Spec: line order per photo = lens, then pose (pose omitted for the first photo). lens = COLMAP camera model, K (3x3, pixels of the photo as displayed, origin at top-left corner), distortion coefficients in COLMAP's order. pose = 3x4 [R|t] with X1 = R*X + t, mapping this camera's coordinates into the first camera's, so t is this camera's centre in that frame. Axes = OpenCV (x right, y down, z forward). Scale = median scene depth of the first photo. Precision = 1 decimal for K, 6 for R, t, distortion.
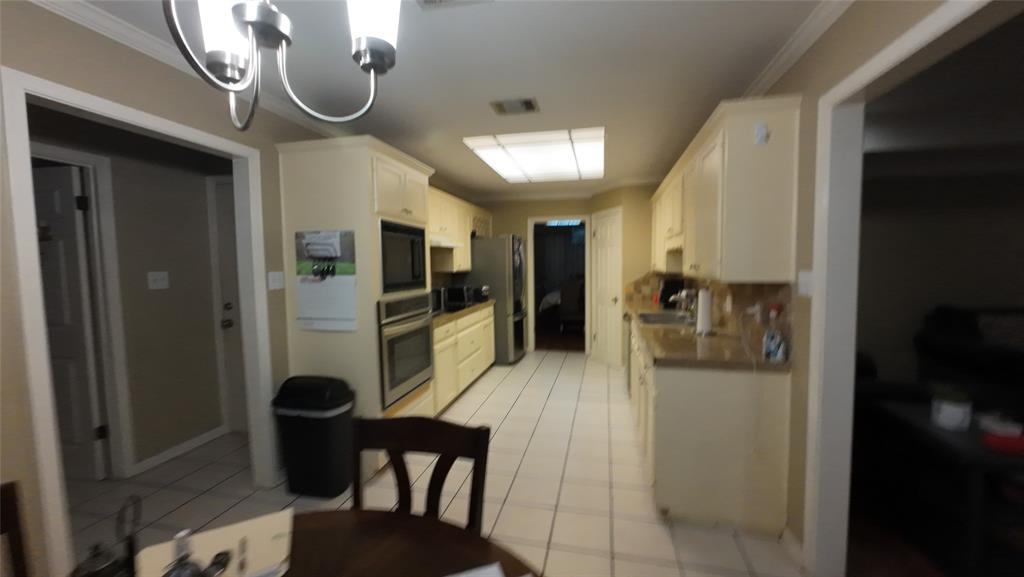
lens RADIAL K [[396.0, 0, 514.1], [0, 396.0, 286.7], [0, 0, 1]] dist [-0.003515, 0.000938]
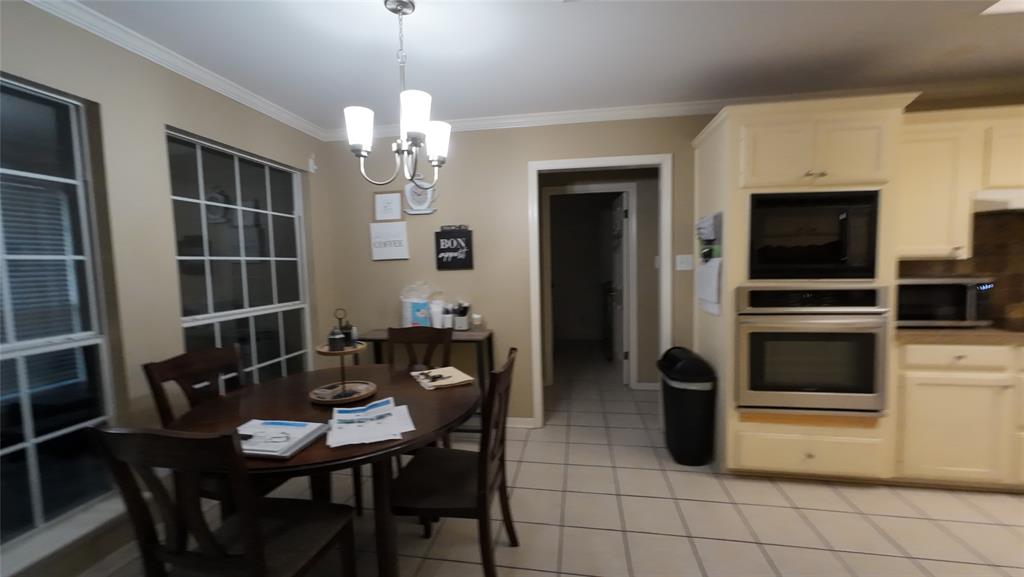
lens RADIAL K [[396.0, 0, 513.0], [0, 396.0, 291.1], [0, 0, 1]] dist [-0.003515, 0.000938]
pose [[0.062516, 0.077031, -0.995067, 0.520987], [-0.045354, 0.996206, 0.074270, 0.004078], [0.997013, 0.040487, 0.065773, 0.418740]]
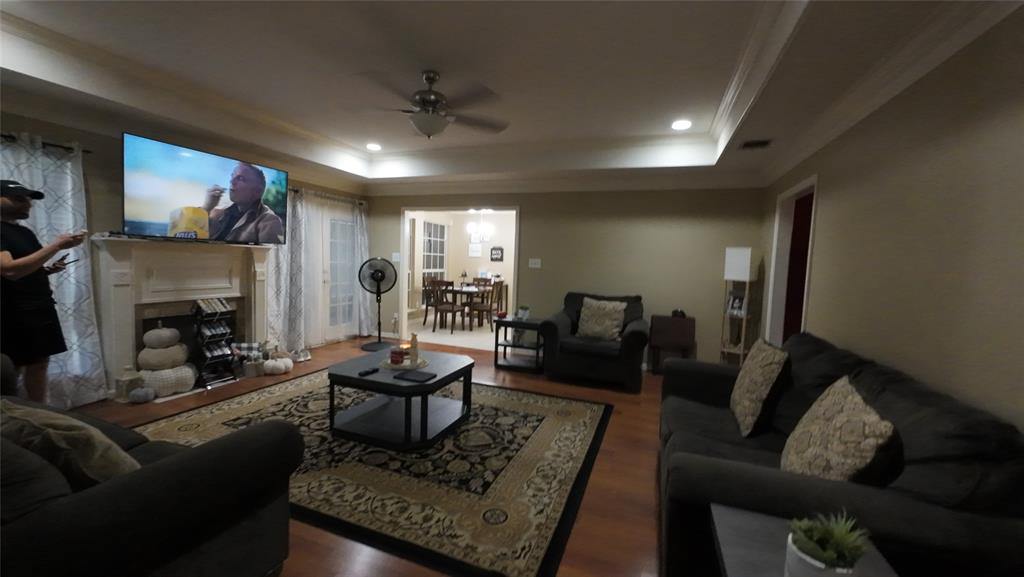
lens RADIAL K [[396.0, 0, 512.1], [0, 396.0, 289.2], [0, 0, 1]] dist [-0.003515, 0.000938]
pose [[-0.128498, 0.073612, -0.988974, 2.369573], [-0.101156, 0.991067, 0.086911, -0.031566], [0.986537, 0.111209, -0.119904, 0.818175]]
